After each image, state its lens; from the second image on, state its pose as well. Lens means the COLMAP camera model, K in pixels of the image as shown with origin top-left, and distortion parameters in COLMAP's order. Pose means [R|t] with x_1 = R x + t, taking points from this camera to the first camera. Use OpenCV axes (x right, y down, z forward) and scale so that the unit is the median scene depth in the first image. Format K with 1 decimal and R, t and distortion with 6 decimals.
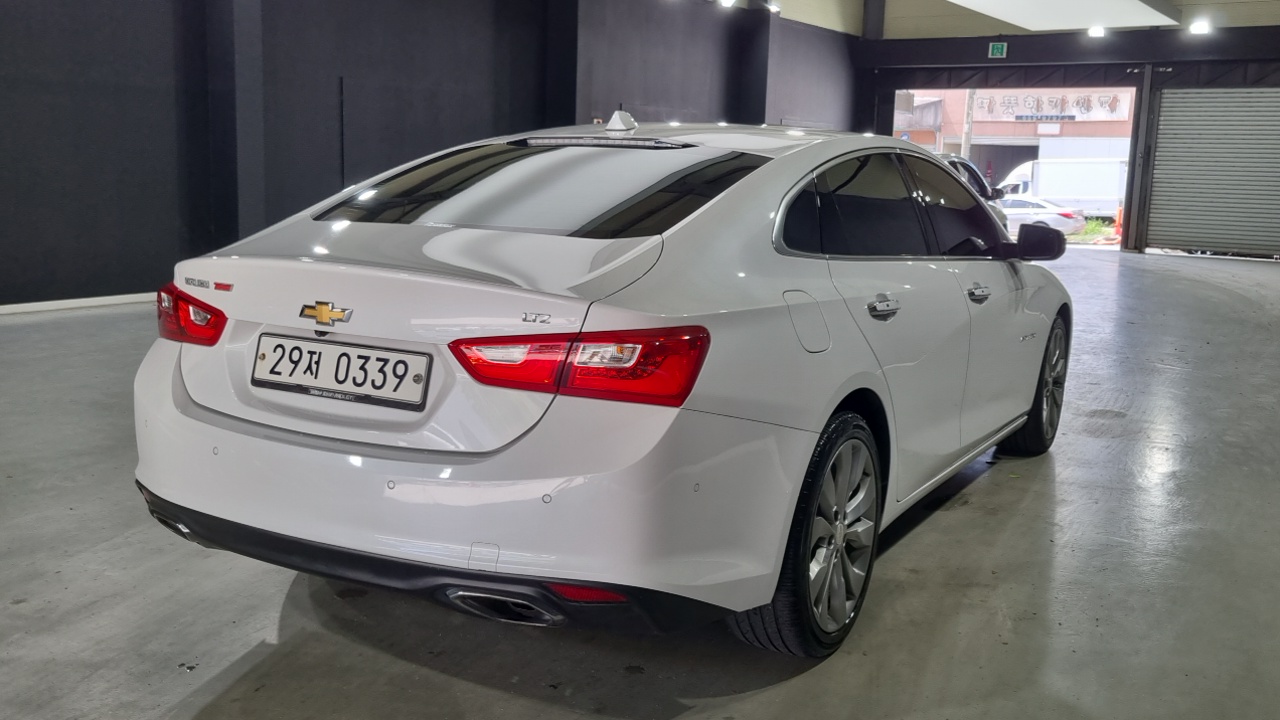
lens RADIAL K [[974.5, 0, 724.0], [0, 974.5, 381.5], [0, 0, 1]] dist [0.026691, -0.009342]
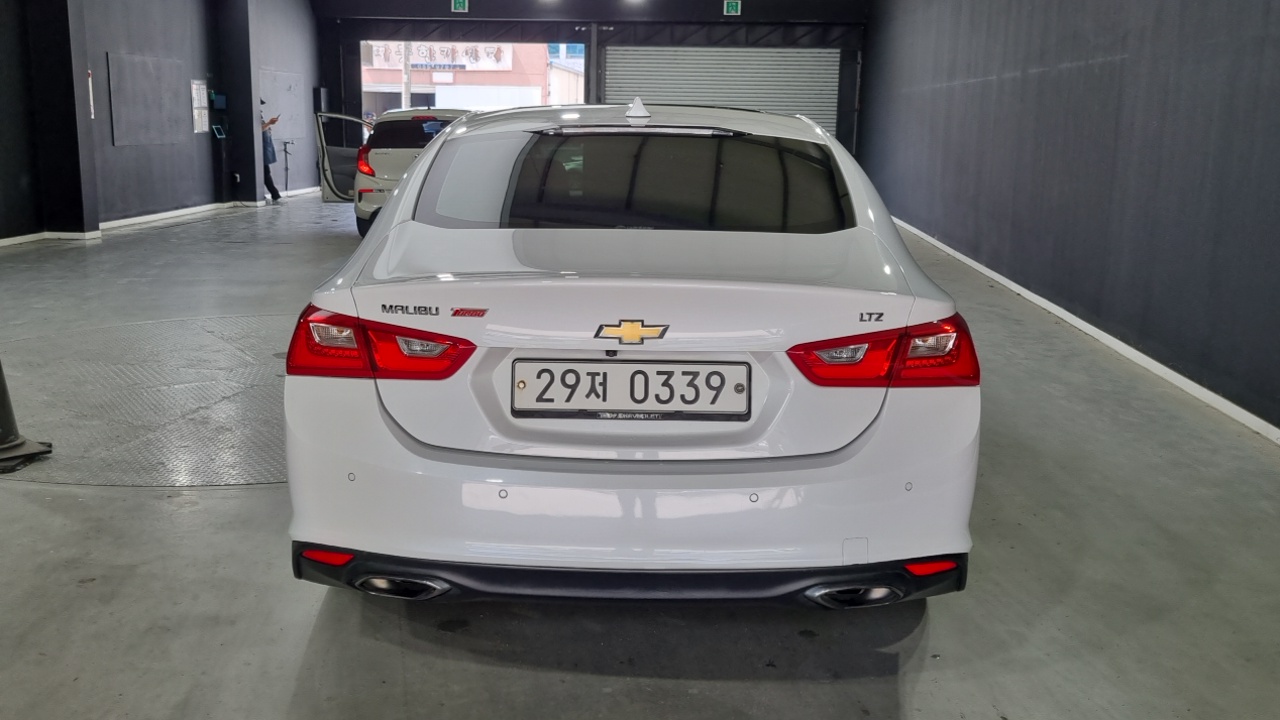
lens RADIAL K [[974.5, 0, 640.2], [0, 974.5, 362.0], [0, 0, 1]] dist [0.026691, -0.009342]
pose [[0.918168, -0.115308, 0.379041, -0.747510], [0.096966, 0.993017, 0.067200, -0.101440], [-0.384143, -0.024947, 0.922937, 0.123626]]
